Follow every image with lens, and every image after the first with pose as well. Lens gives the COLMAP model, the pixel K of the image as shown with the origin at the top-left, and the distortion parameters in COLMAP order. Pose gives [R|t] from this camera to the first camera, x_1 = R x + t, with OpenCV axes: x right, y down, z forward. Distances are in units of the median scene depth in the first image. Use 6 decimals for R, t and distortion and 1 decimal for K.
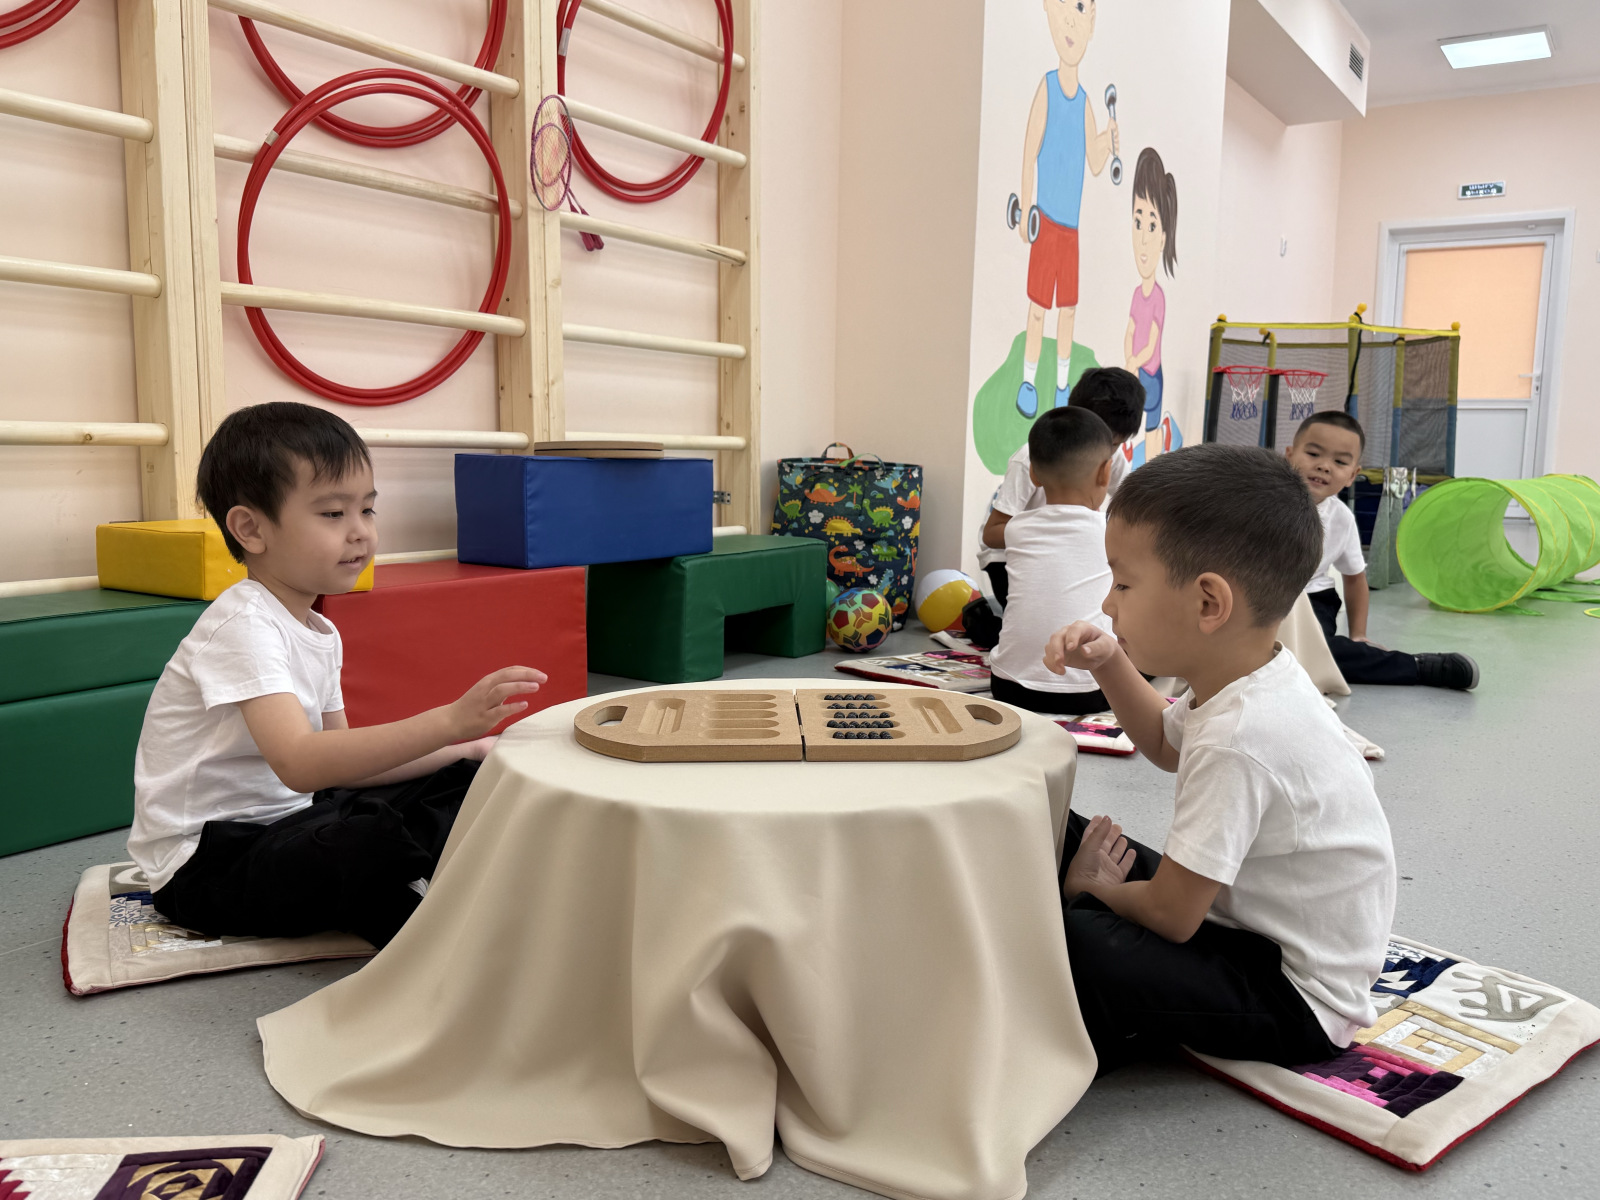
lens RADIAL K [[1275.5, 0, 801.6], [0, 1275.5, 605.9], [0, 0, 1]] dist [0.001181, 0.001570]
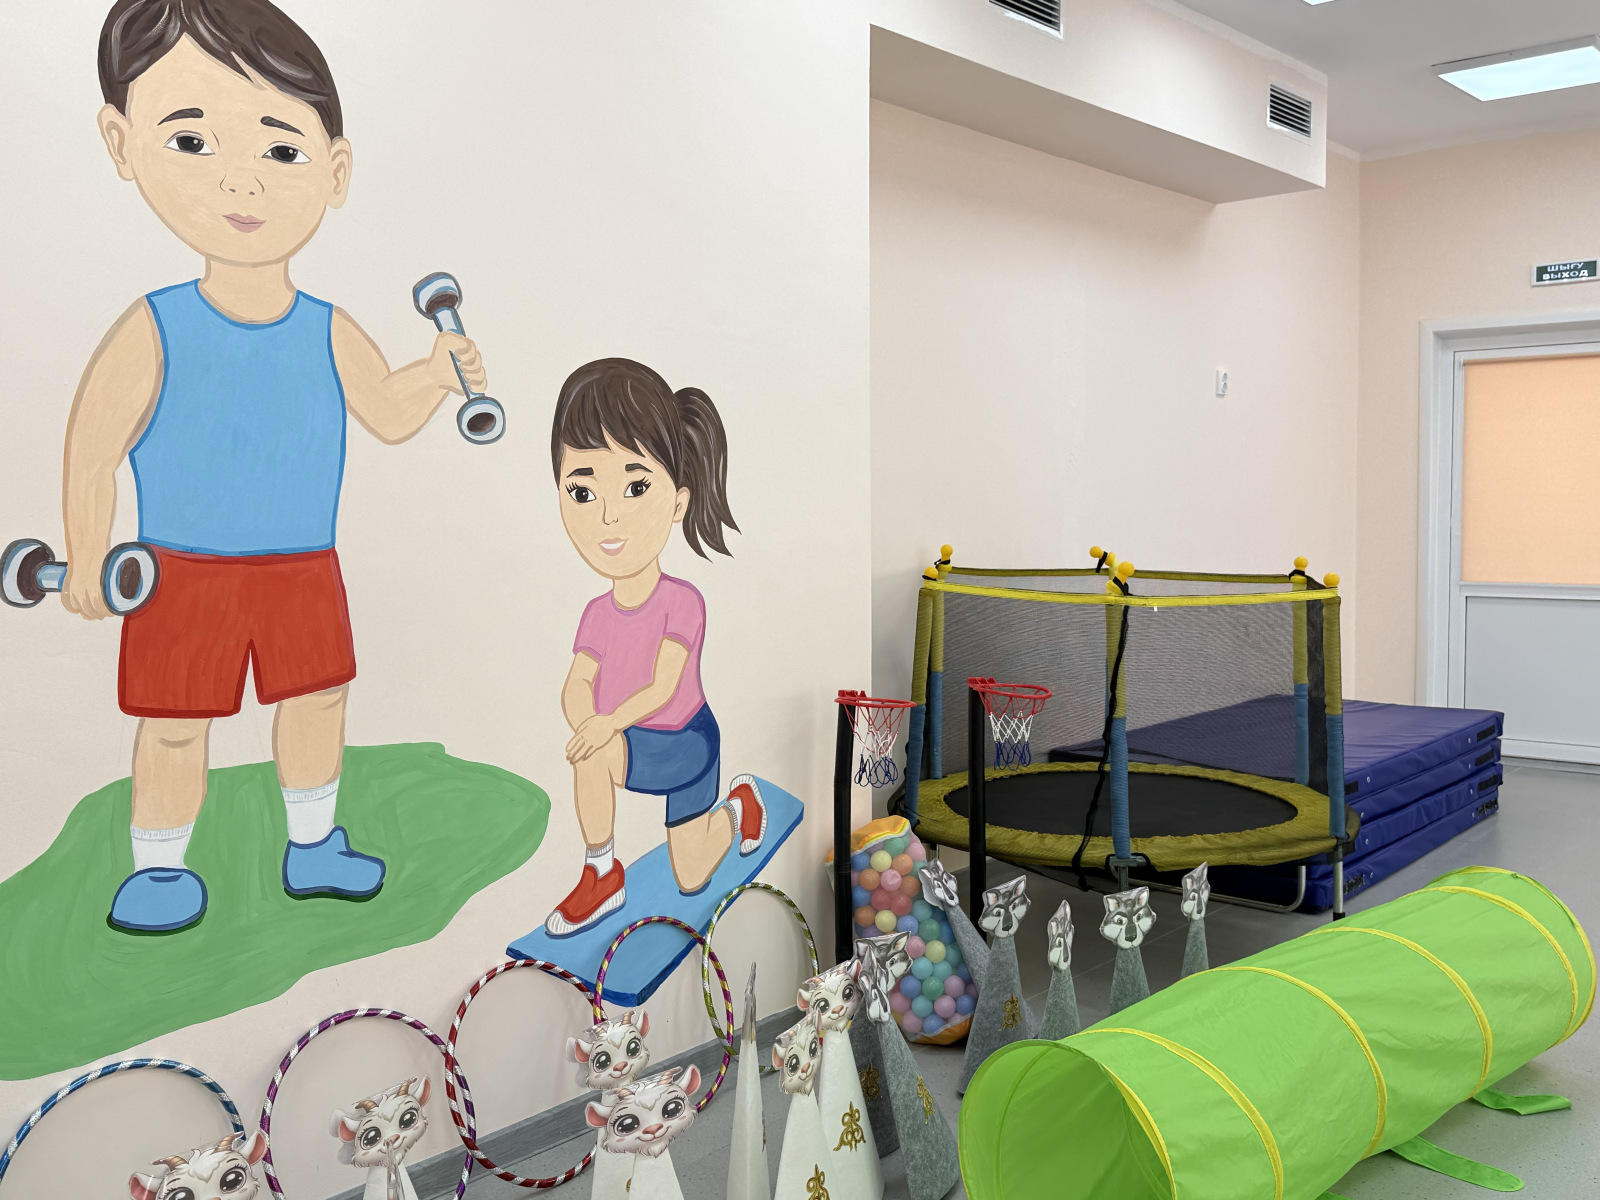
lens RADIAL K [[1533.7, 0, 802.4], [0, 1533.7, 603.6], [0, 0, 1]] dist [0.088648, 0.000000]
pose [[0.994519, -0.016475, -0.103248, 0.415578], [0.009343, 0.997560, -0.069185, -0.194579], [0.104136, 0.067841, 0.992247, 0.321217]]
